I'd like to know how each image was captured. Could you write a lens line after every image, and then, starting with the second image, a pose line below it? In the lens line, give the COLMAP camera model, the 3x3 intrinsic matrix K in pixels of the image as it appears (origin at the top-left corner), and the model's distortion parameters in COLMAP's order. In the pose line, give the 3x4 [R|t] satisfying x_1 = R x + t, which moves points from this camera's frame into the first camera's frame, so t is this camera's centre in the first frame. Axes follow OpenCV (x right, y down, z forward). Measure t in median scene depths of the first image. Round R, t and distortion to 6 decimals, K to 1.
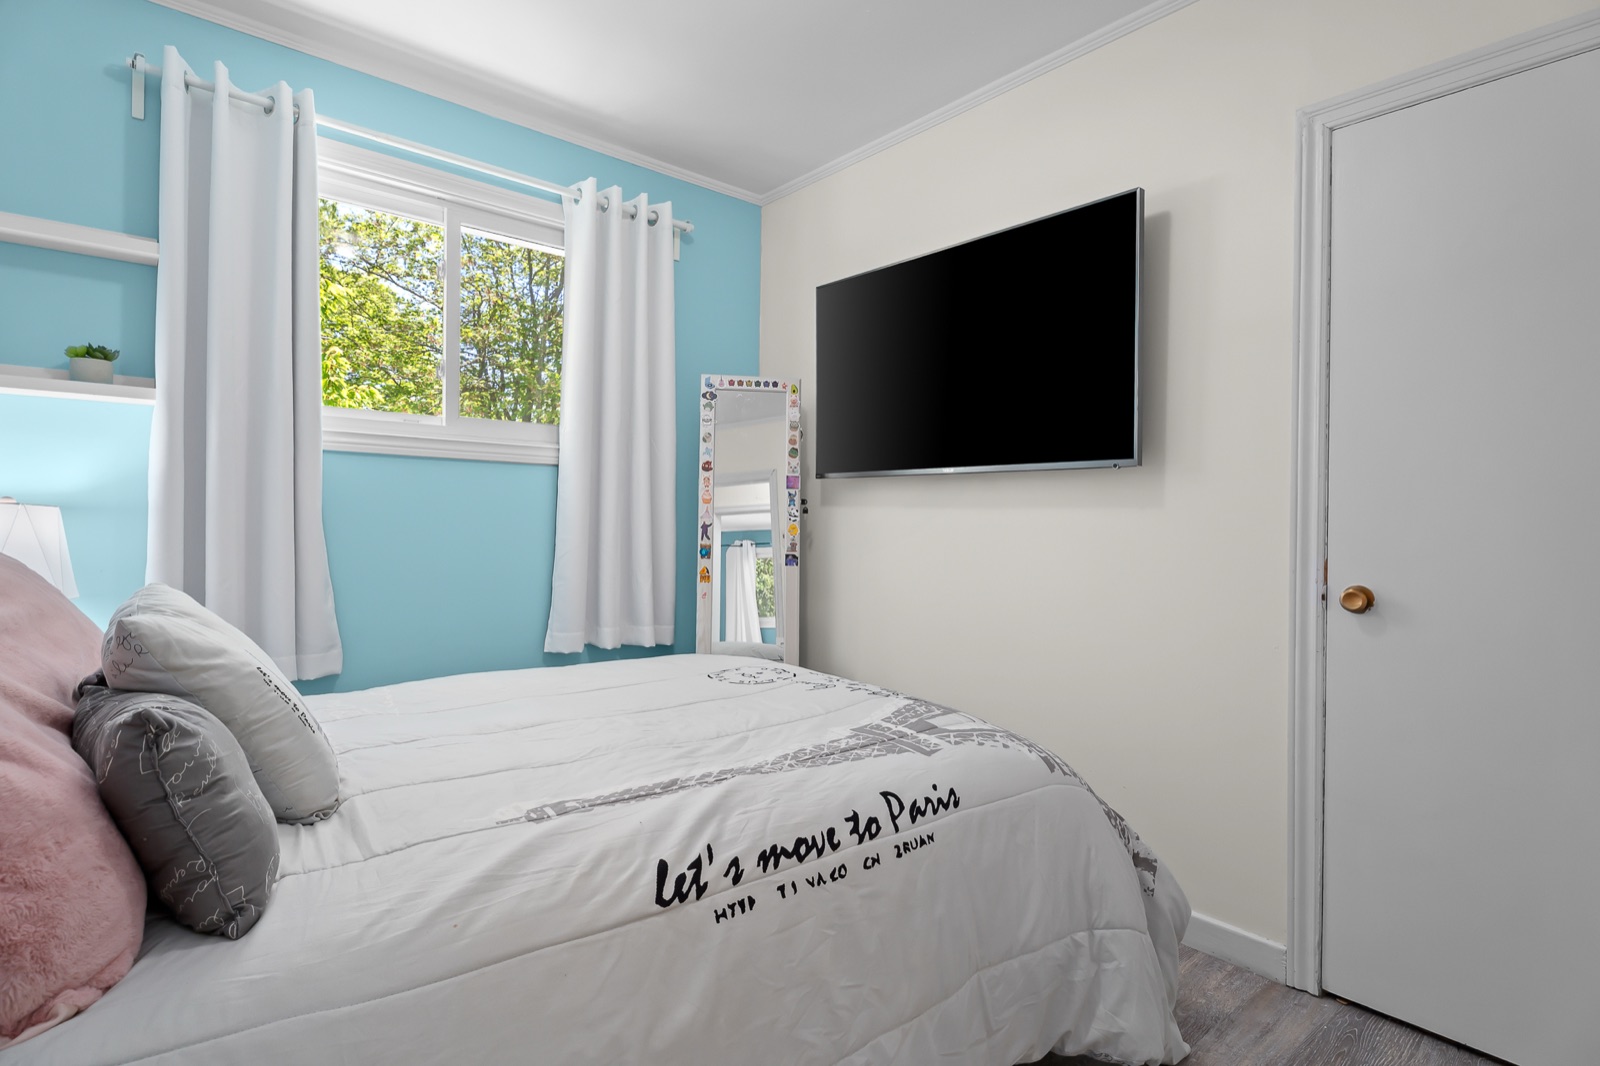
lens RADIAL K [[771.8, 0, 787.7], [0, 771.8, 515.7], [0, 0, 1]] dist [-0.005588, -0.001185]
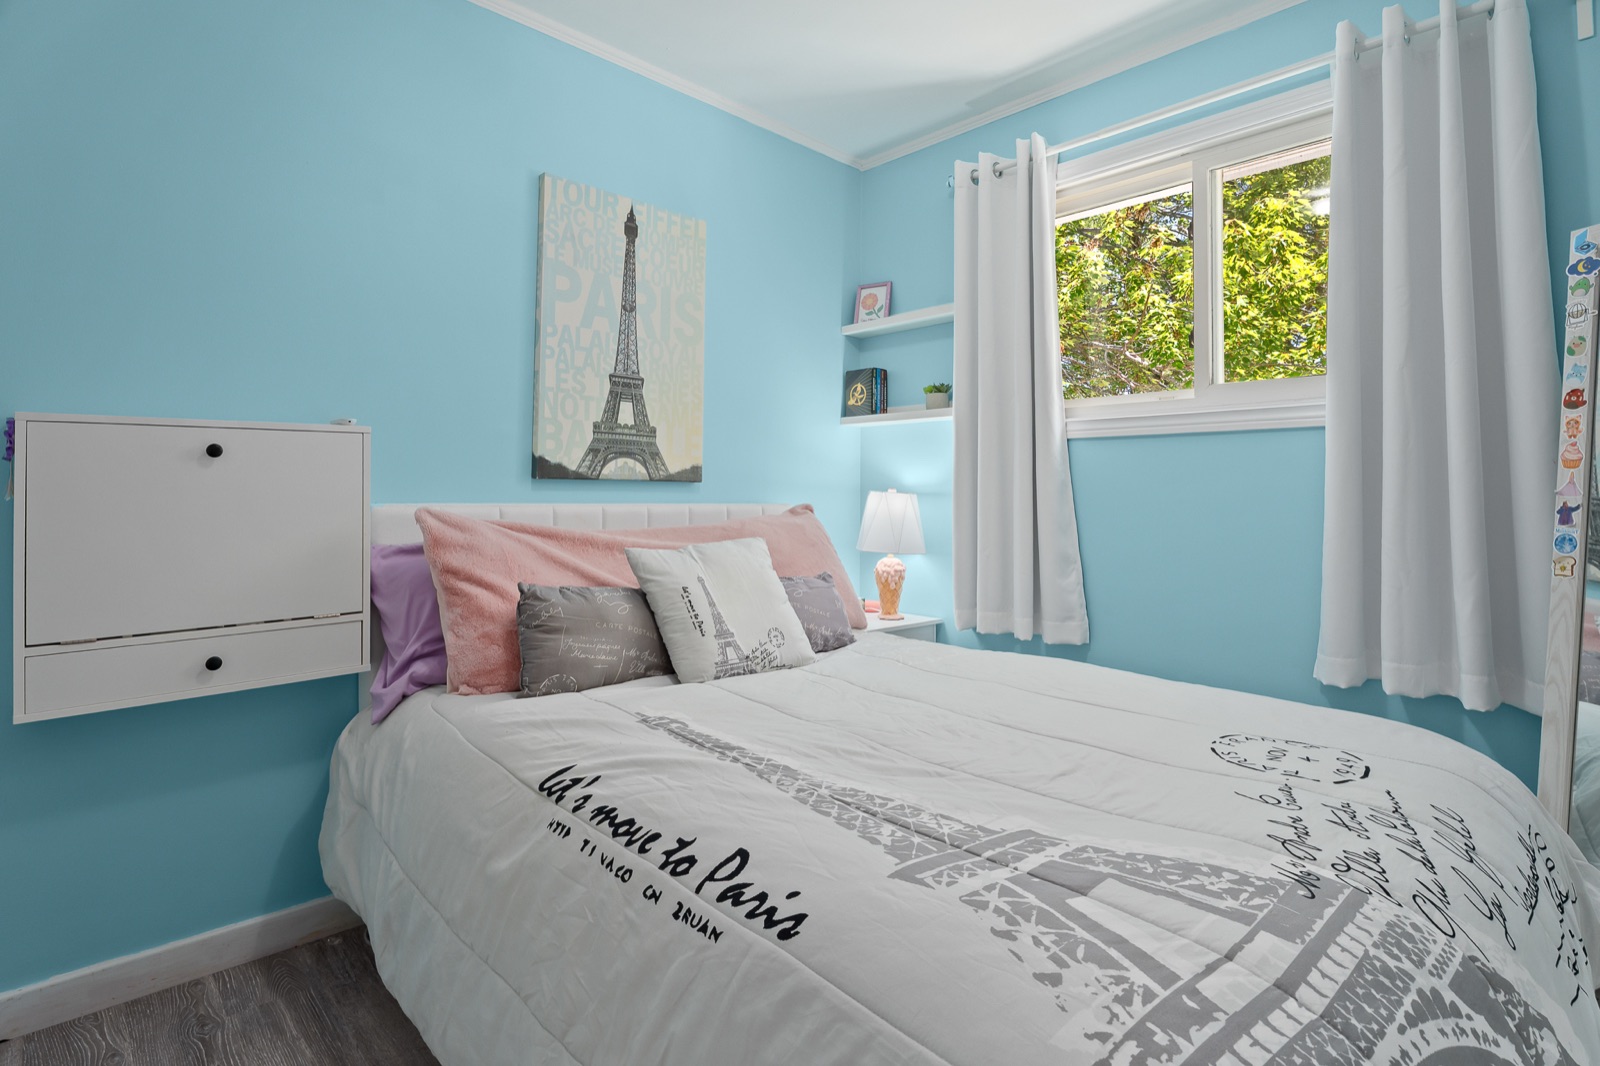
lens RADIAL K [[772.6, 0, 802.7], [0, 772.6, 476.0], [0, 0, 1]] dist [-0.002464, -0.000414]
pose [[0.089829, -0.041862, -0.995077, 0.895105], [0.003136, 0.999123, -0.041749, 0.024360], [0.995952, 0.000630, 0.089881, 0.988436]]
